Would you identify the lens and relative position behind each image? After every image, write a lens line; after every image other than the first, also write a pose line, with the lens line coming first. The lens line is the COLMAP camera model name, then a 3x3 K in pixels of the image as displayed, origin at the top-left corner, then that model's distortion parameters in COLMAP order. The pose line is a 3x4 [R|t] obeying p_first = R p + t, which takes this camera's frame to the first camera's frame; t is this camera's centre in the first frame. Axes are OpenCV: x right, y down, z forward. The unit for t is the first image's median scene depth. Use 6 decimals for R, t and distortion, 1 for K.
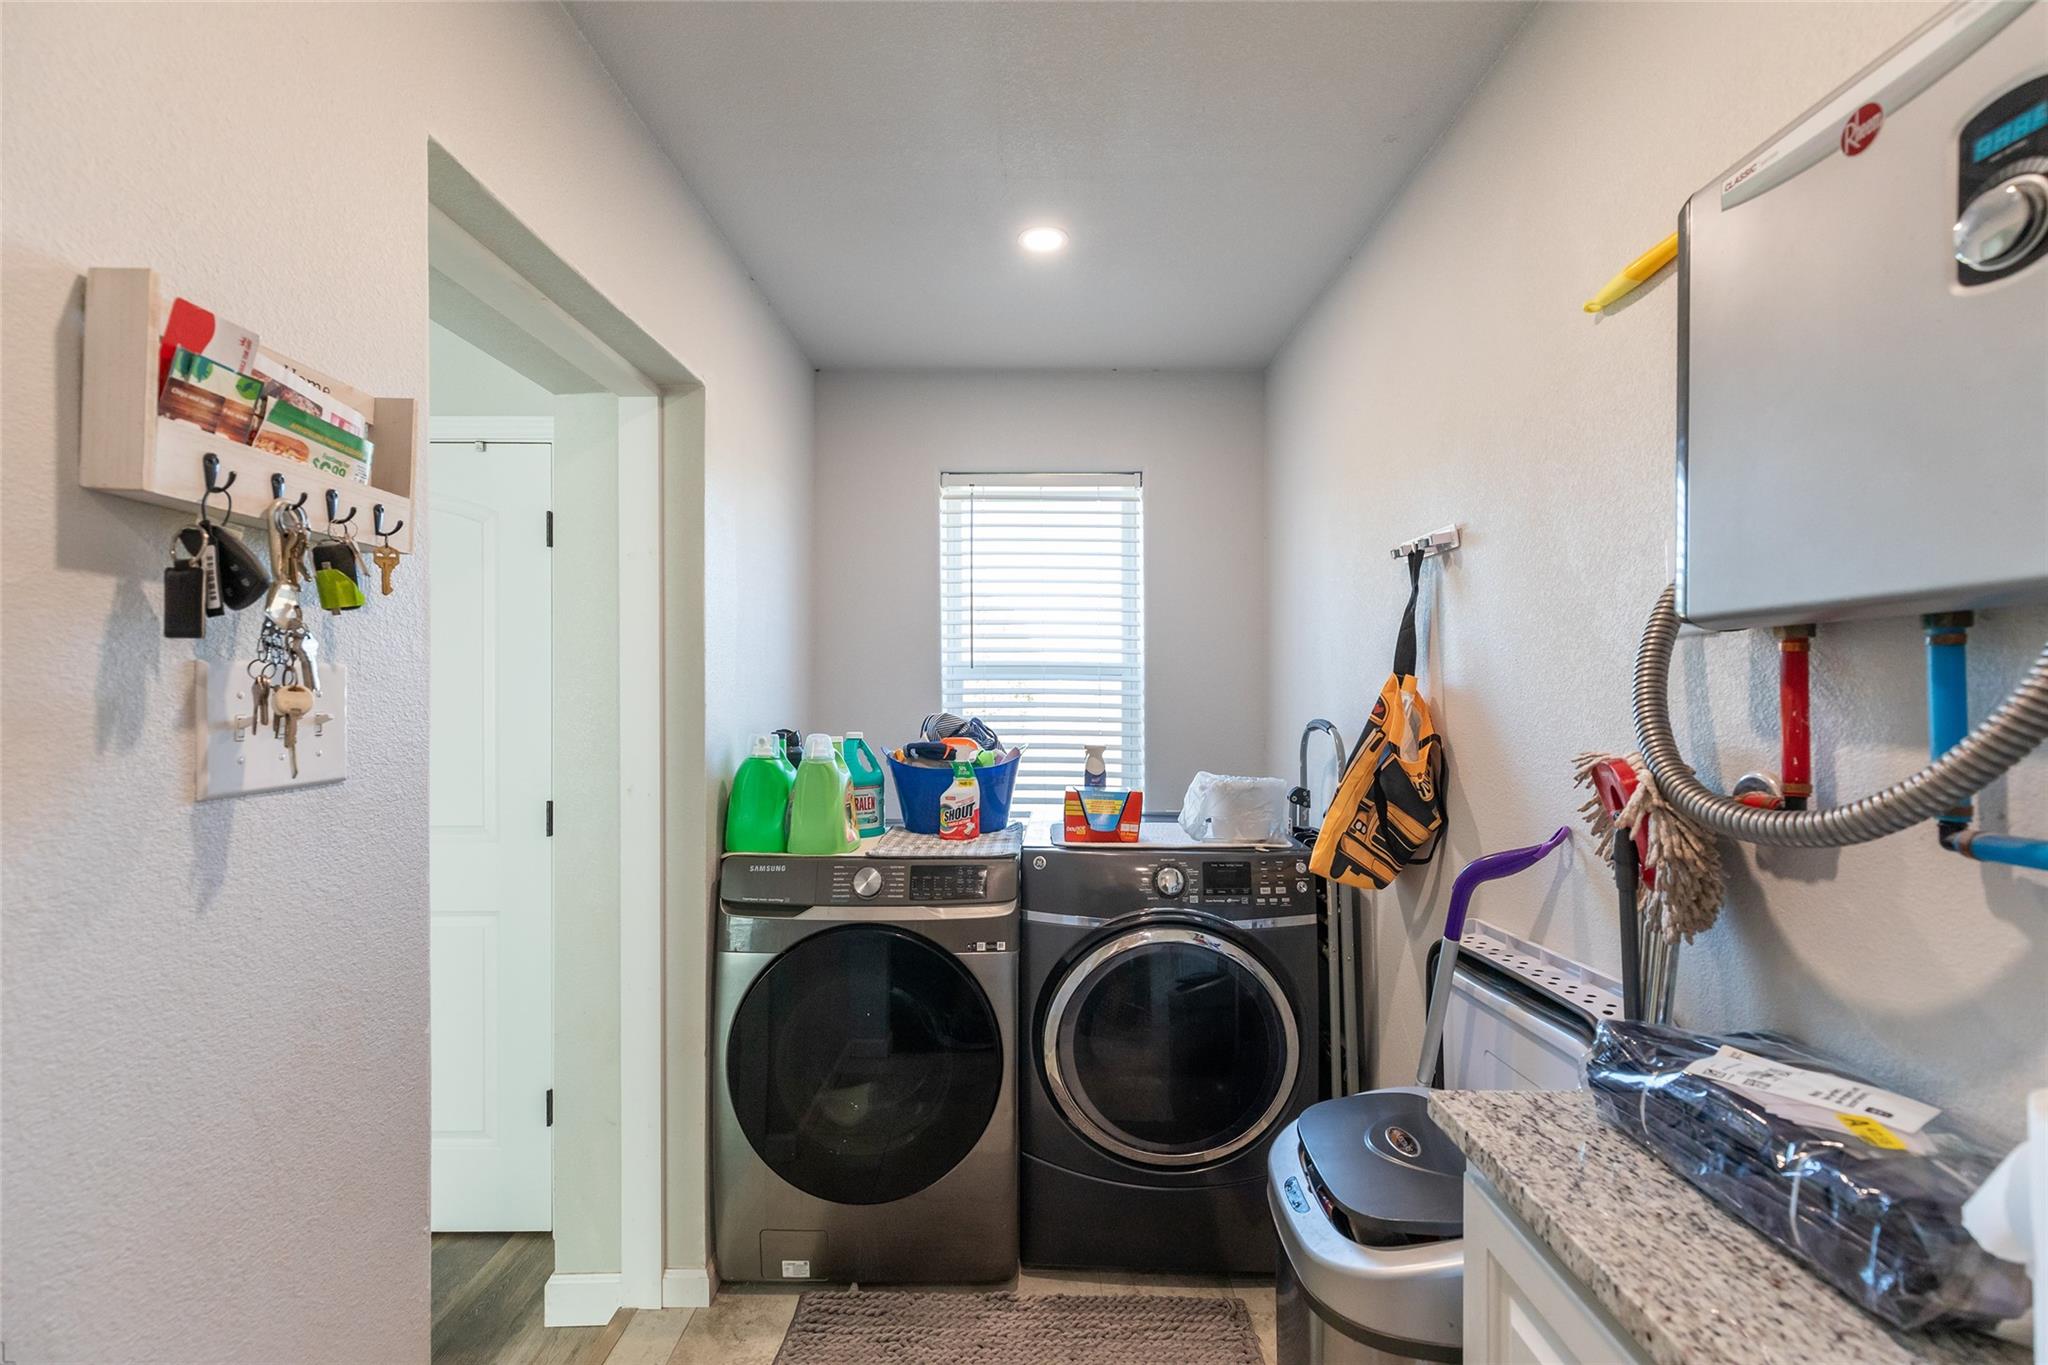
lens RADIAL K [[923.5, 0, 1029.4], [0, 923.5, 704.1], [0, 0, 1]] dist [0.003075, 0.000089]
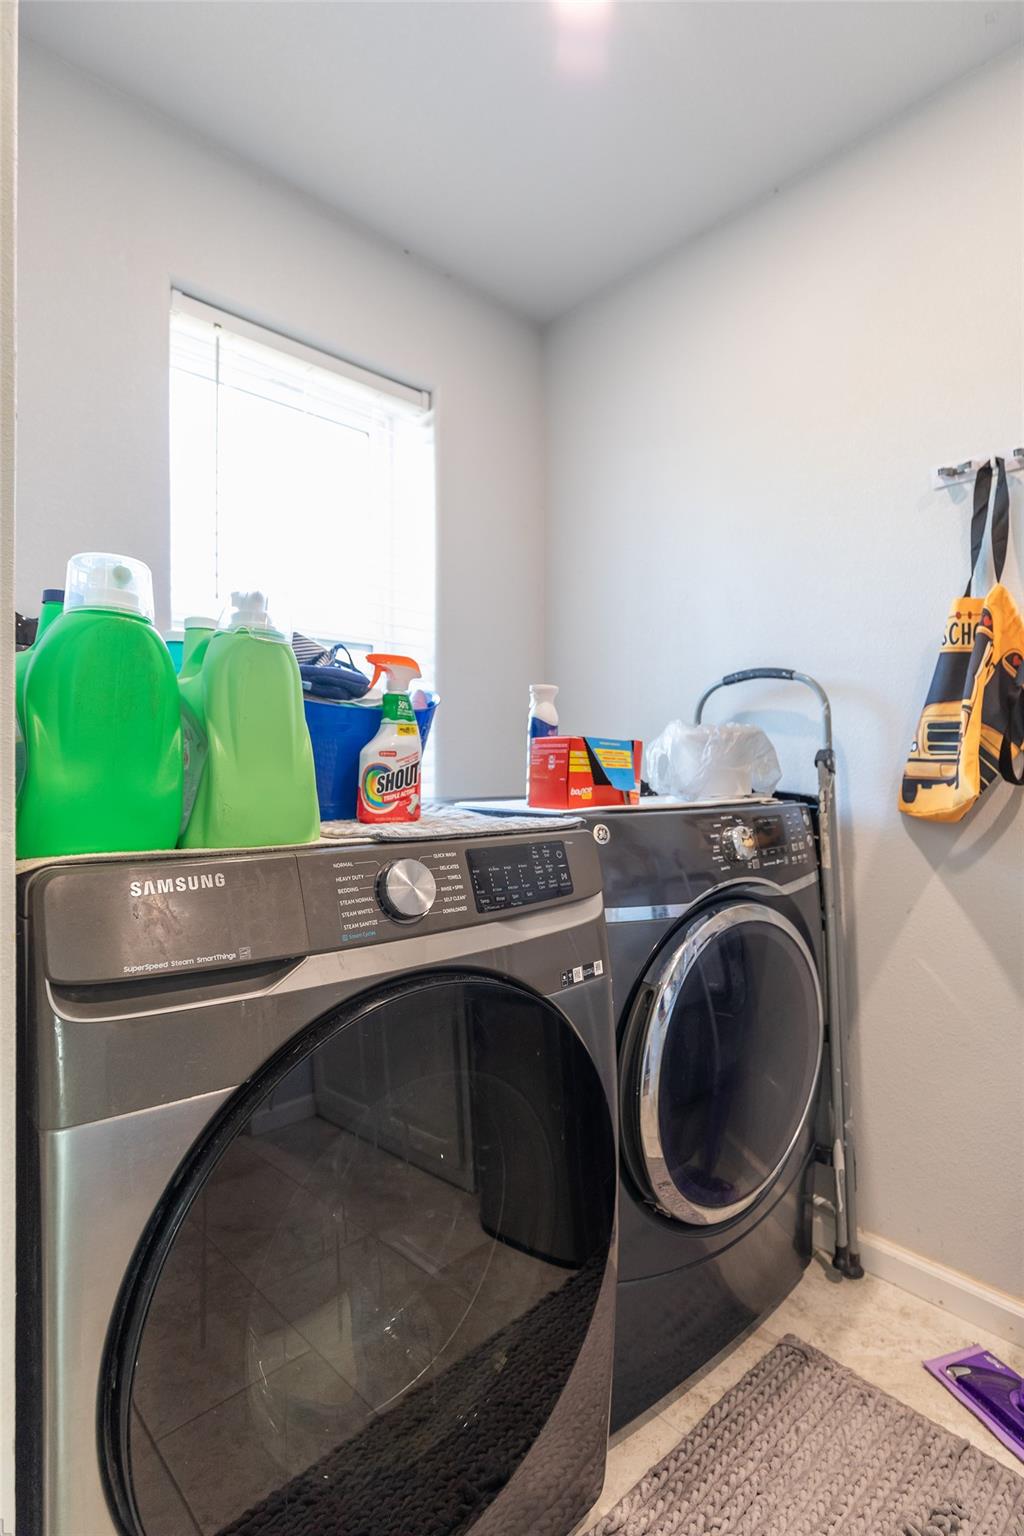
lens RADIAL K [[745.4, 0, 516.0], [0, 745.4, 776.7], [0, 0, 1]] dist [-0.003187, -0.000422]
pose [[0.722750, -0.002874, 0.691103, -0.408836], [0.004966, 0.999987, -0.001035, 0.133596], [-0.691092, 0.004180, 0.722755, 0.671394]]
